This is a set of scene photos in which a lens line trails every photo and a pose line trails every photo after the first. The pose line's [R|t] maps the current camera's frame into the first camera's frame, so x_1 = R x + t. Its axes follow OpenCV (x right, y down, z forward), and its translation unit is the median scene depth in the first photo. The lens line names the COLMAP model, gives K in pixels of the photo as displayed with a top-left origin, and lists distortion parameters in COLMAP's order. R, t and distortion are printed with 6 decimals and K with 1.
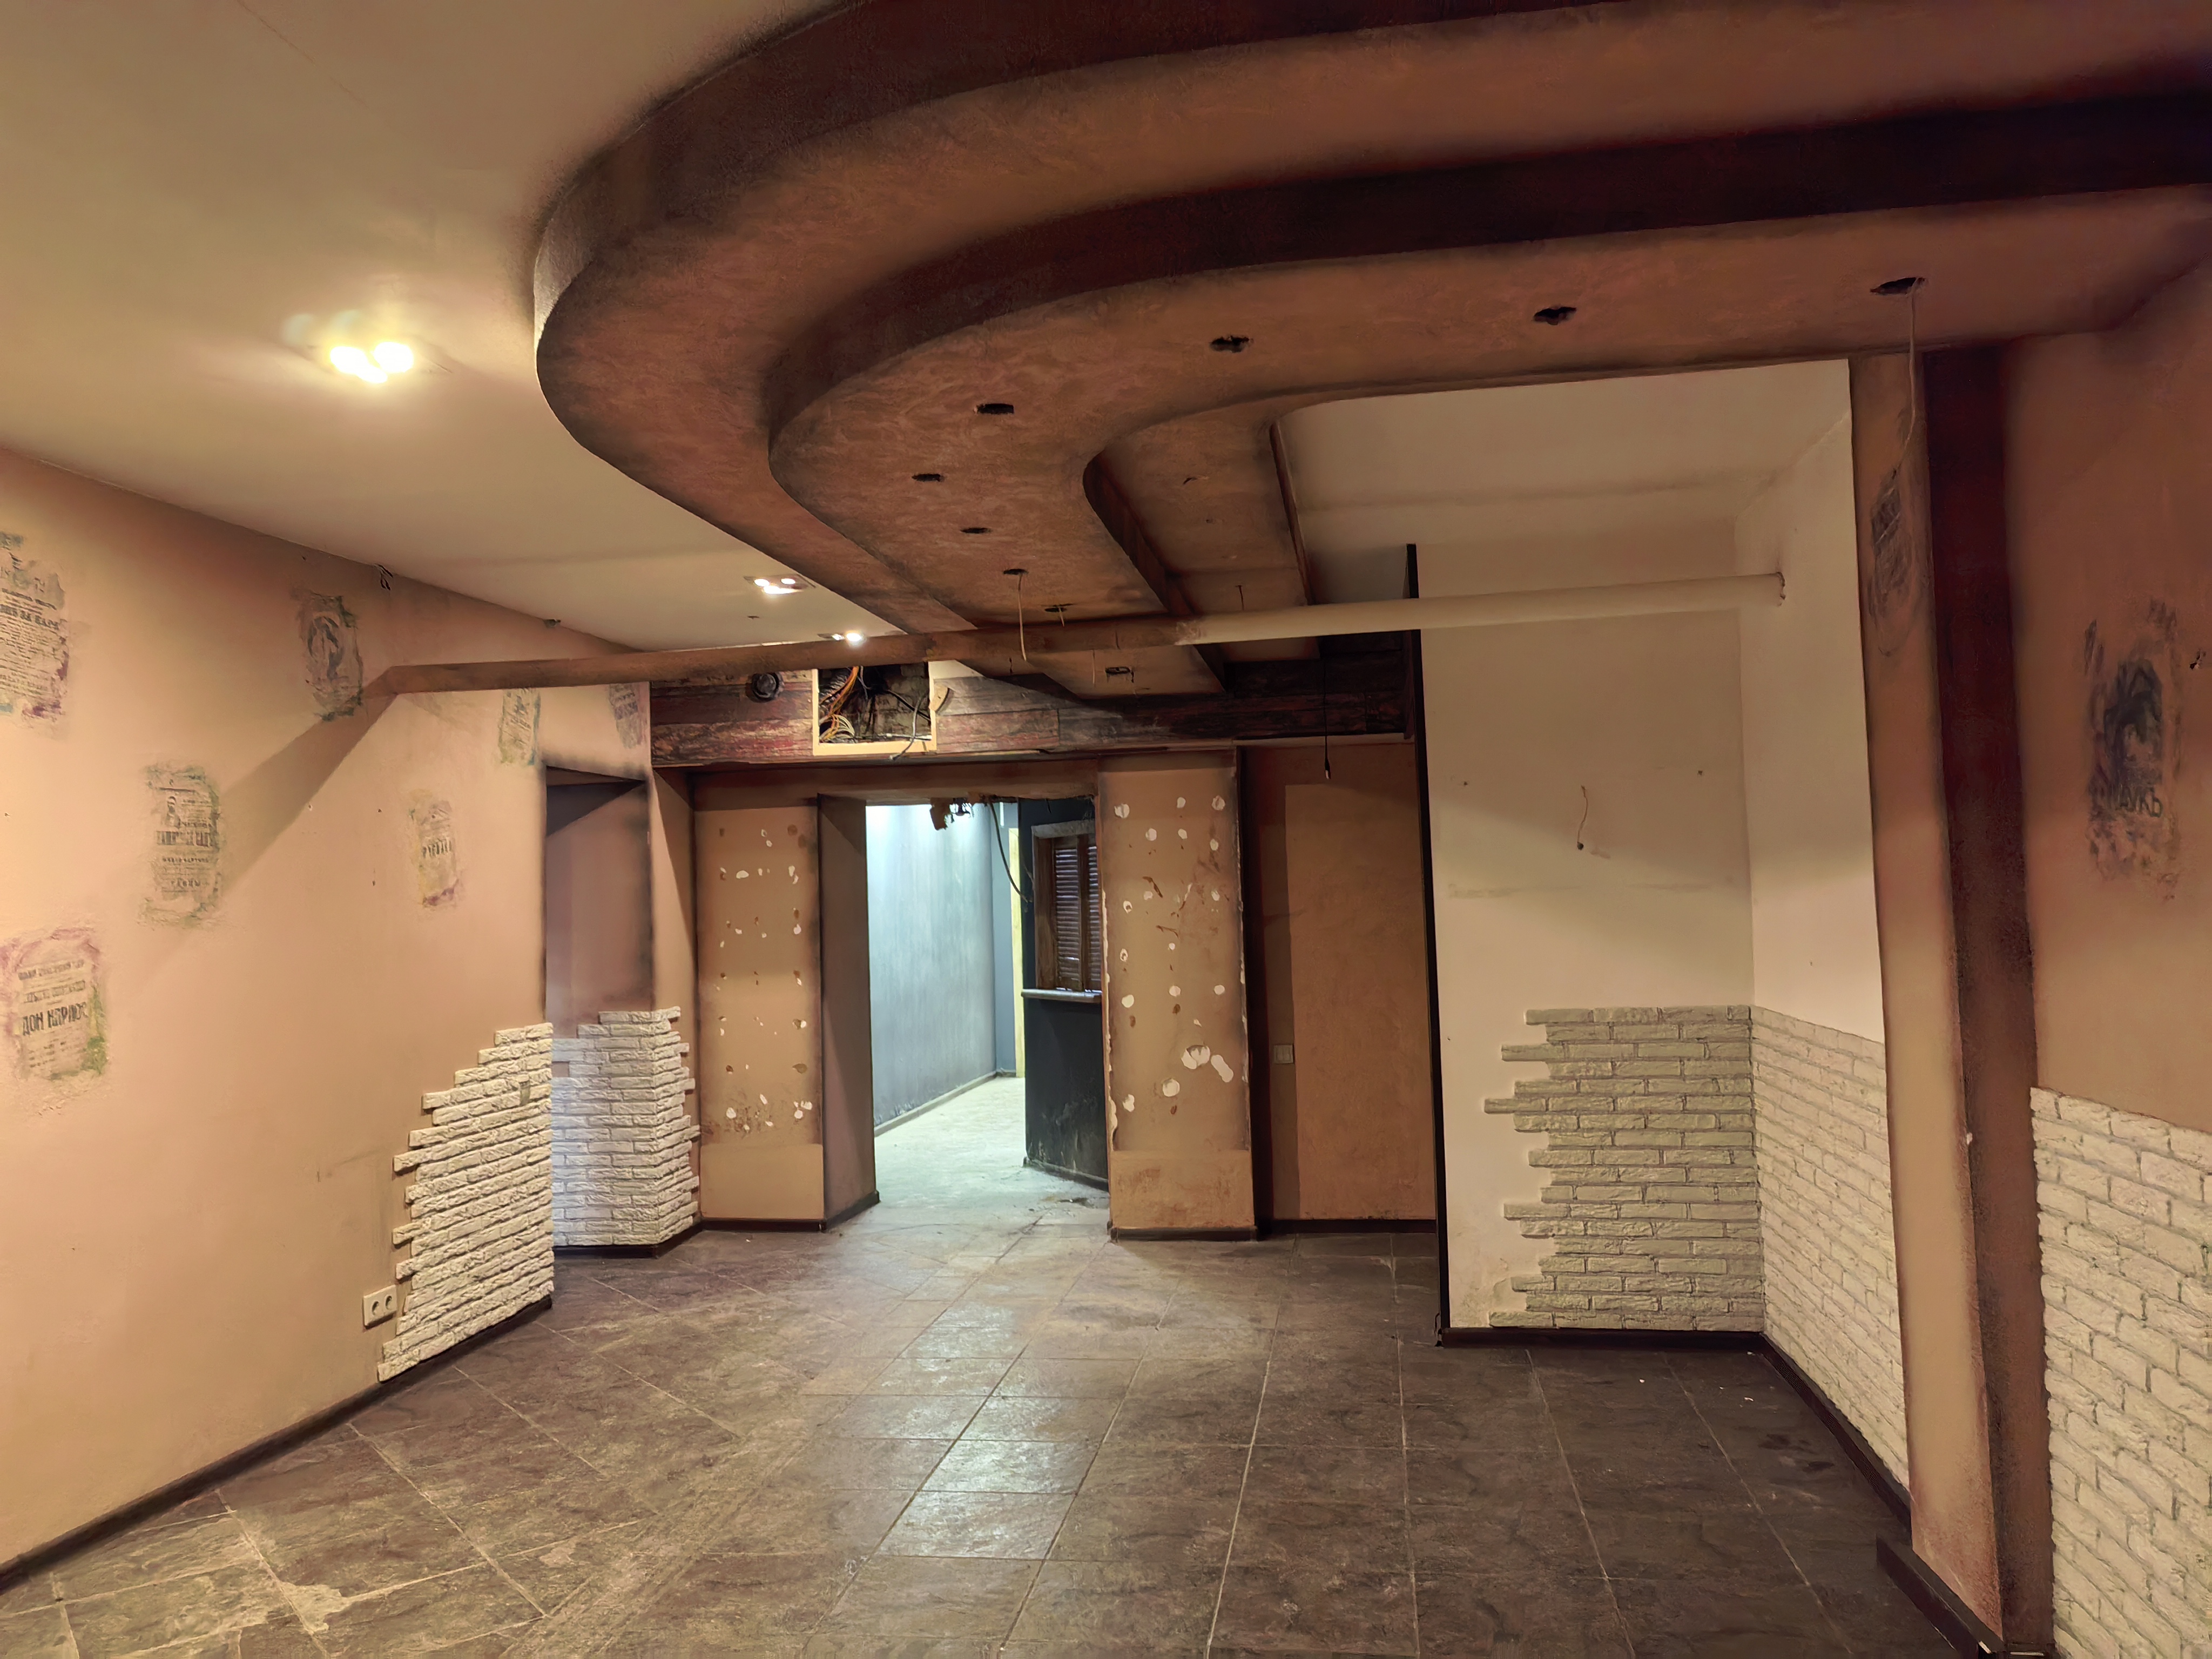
lens RADIAL K [[1699.3, 0, 1111.4], [0, 1699.3, 825.5], [0, 0, 1]] dist [0.027113, 0.034045]
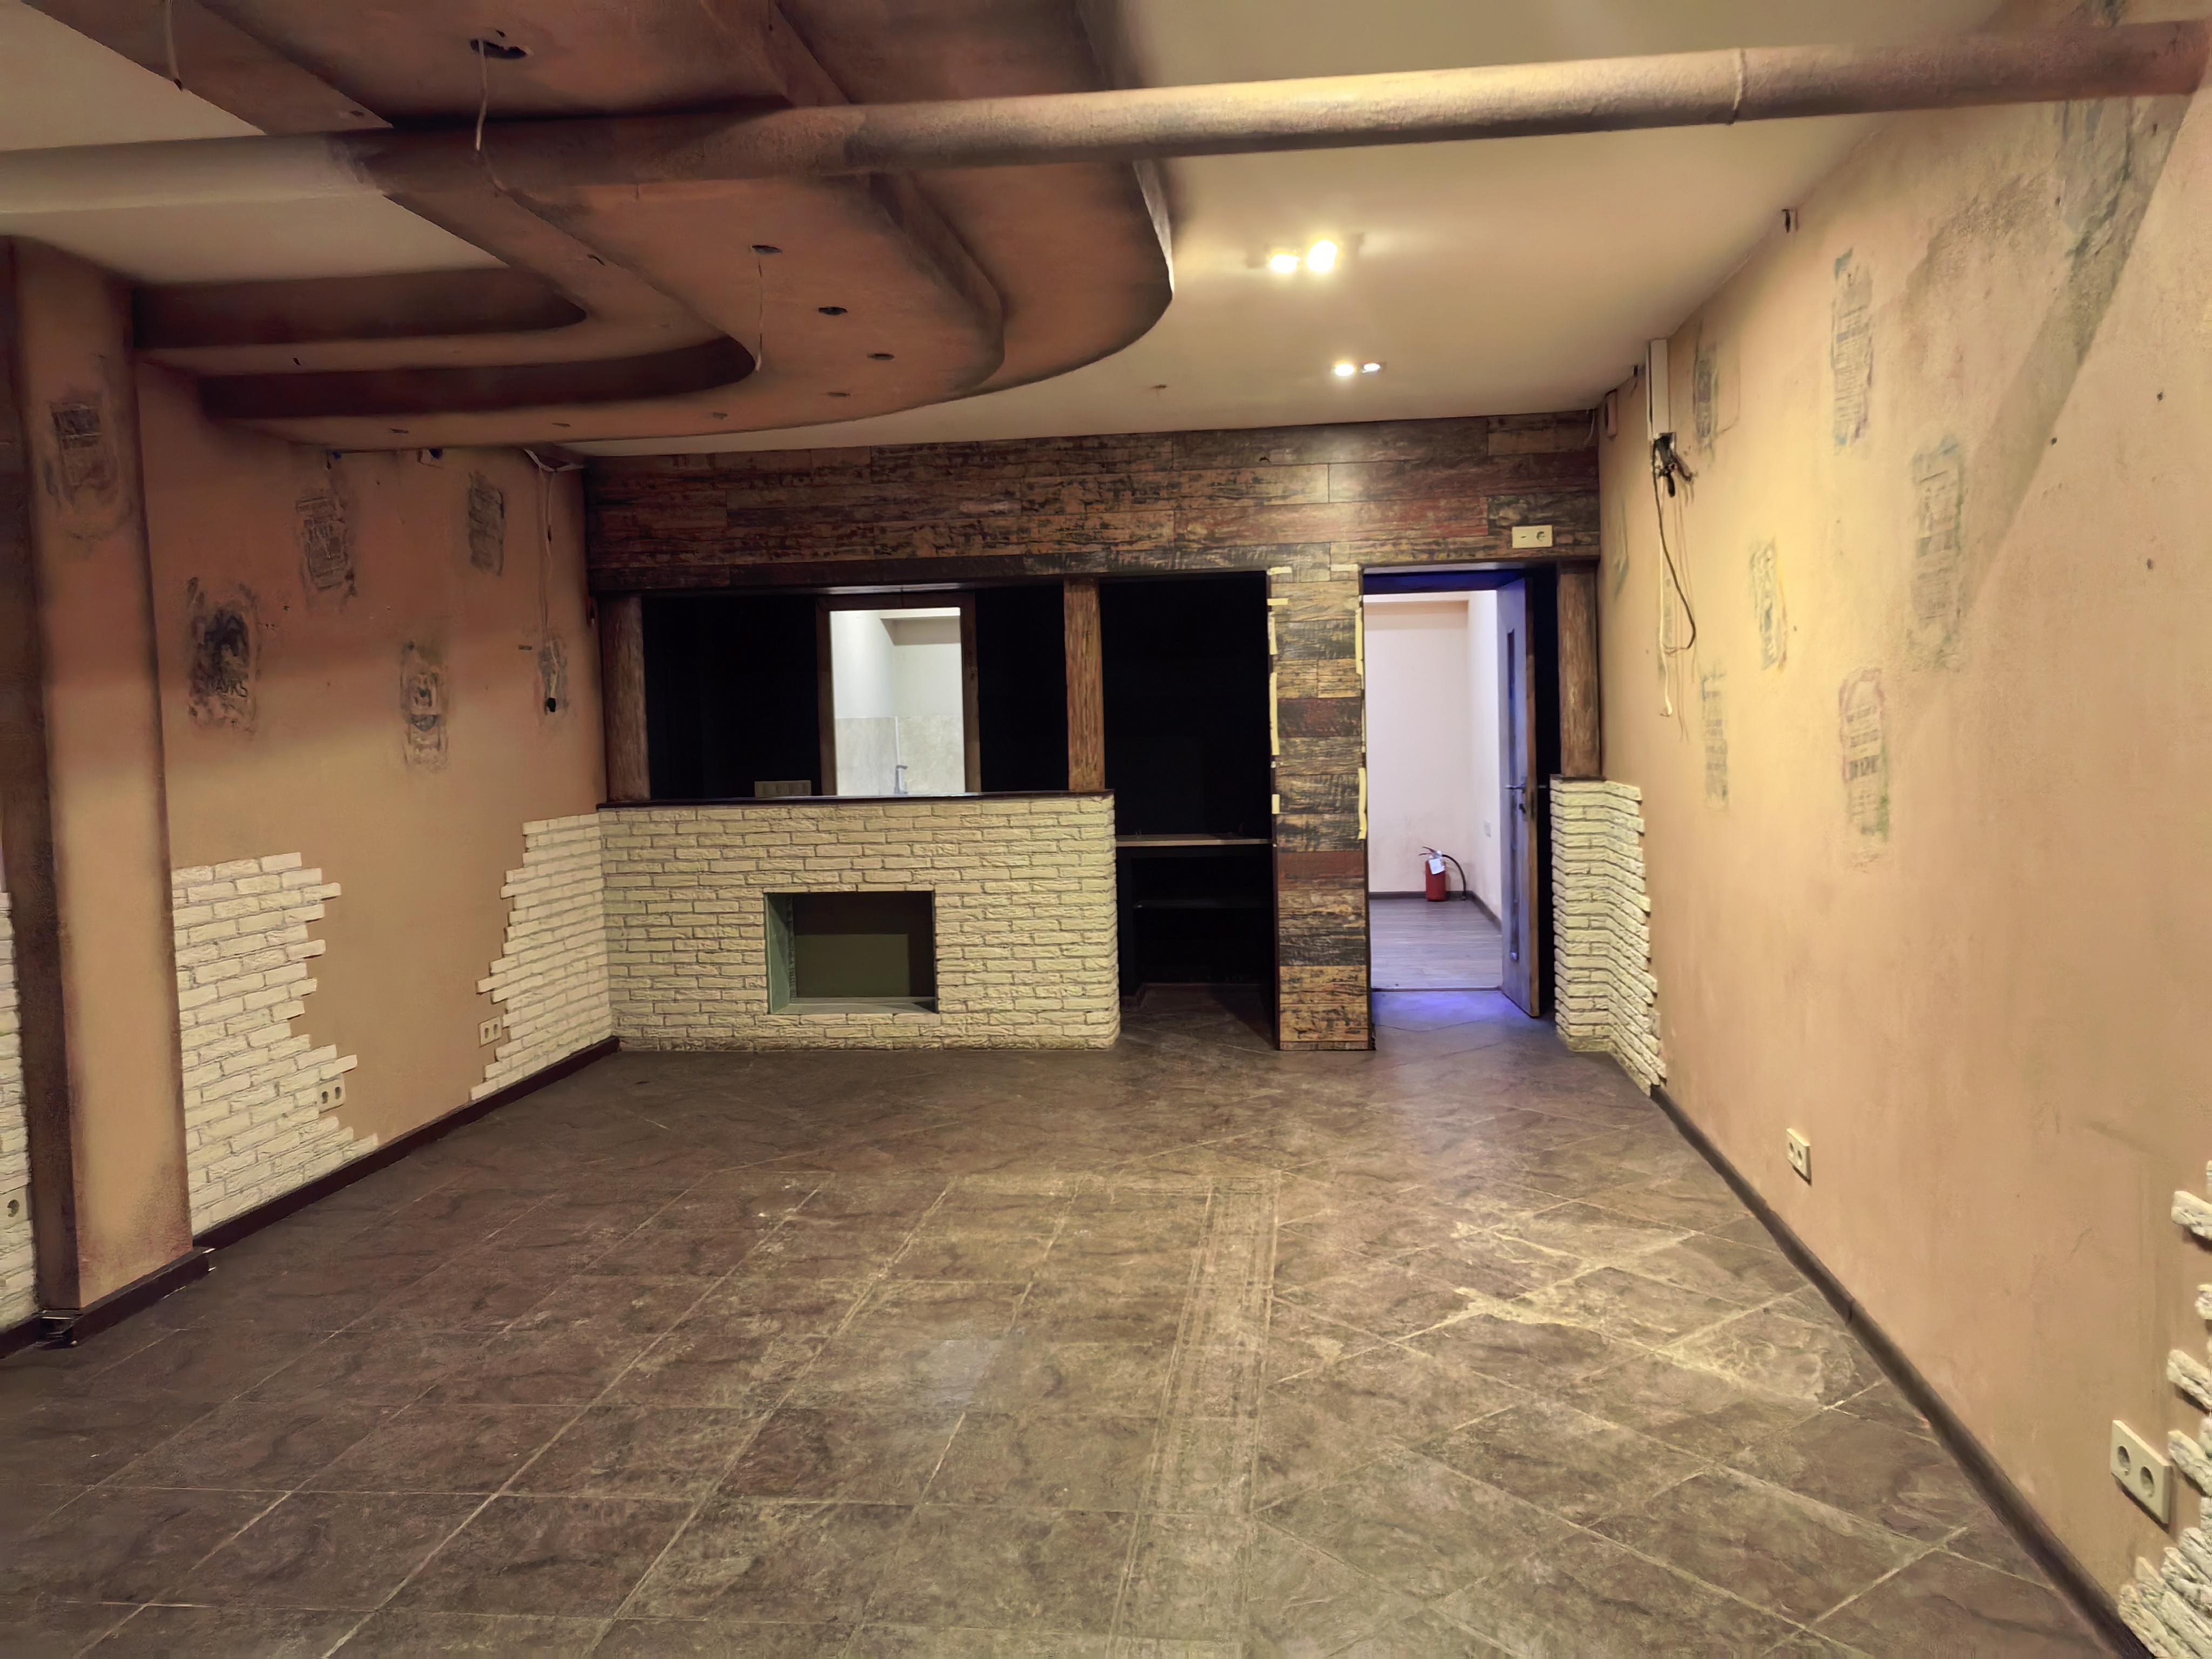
lens RADIAL K [[1699.3, 0, 1096.6], [0, 1699.3, 833.1], [0, 0, 1]] dist [0.027113, 0.034045]
pose [[-0.998061, 0.059397, -0.018615, -0.190504], [0.058939, 0.997966, 0.024290, 0.103159], [0.020020, 0.023145, -0.999532, 1.950797]]
